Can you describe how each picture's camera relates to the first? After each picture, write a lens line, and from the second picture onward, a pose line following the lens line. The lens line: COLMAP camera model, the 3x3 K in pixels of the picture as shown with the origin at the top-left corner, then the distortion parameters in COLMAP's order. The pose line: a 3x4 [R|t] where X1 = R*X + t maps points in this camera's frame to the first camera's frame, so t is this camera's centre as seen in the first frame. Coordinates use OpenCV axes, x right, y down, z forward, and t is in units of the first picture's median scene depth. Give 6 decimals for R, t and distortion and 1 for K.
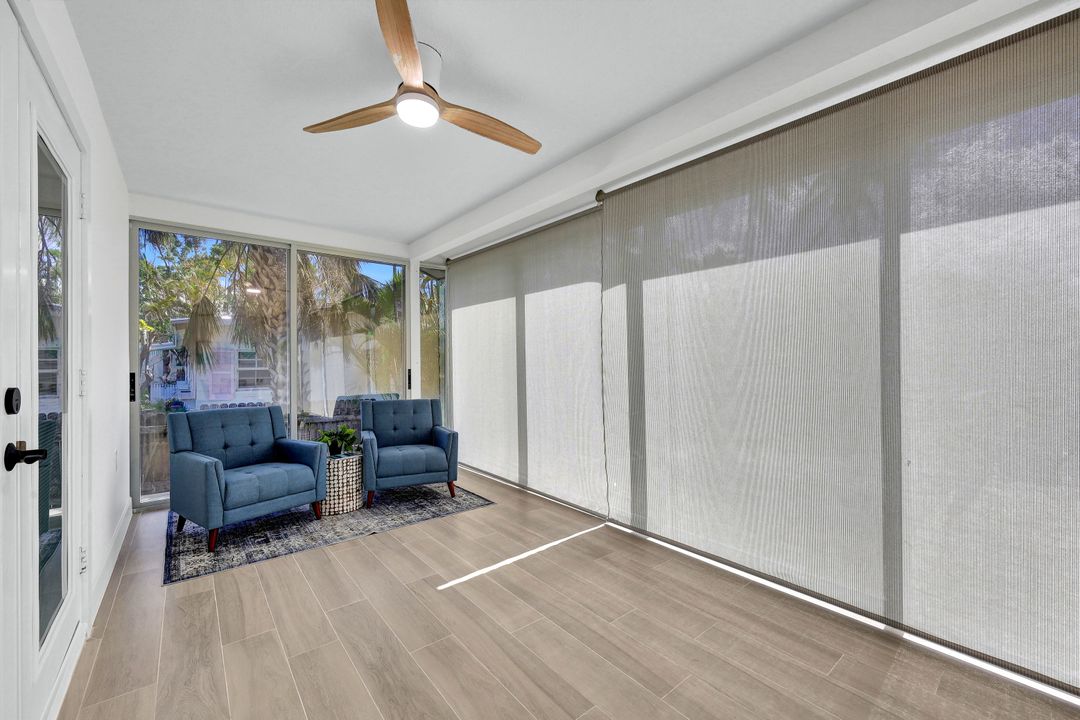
lens RADIAL K [[437.4, 0, 539.6], [0, 437.4, 366.8], [0, 0, 1]] dist [-0.001558, -0.000105]
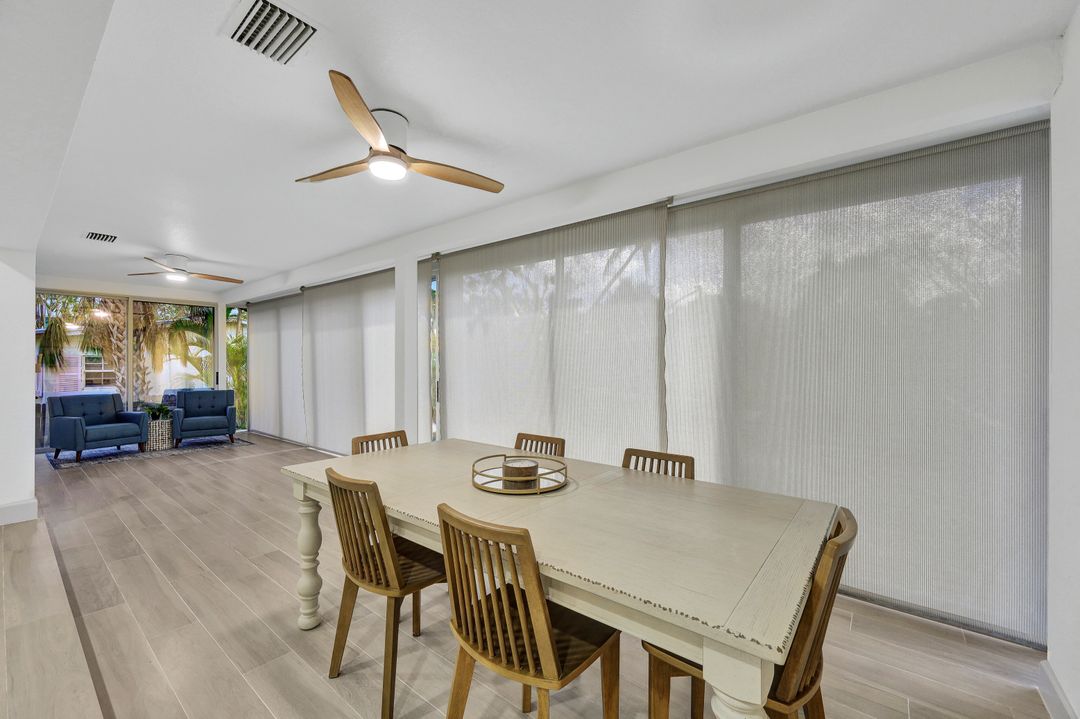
lens RADIAL K [[437.4, 0, 539.6], [0, 437.4, 366.3], [0, 0, 1]] dist [-0.001558, -0.000105]
pose [[0.977510, 0.003623, 0.210859, 0.512458], [-0.002617, 0.999984, -0.005050, -0.009848], [-0.210873, 0.004385, 0.977504, -0.801184]]
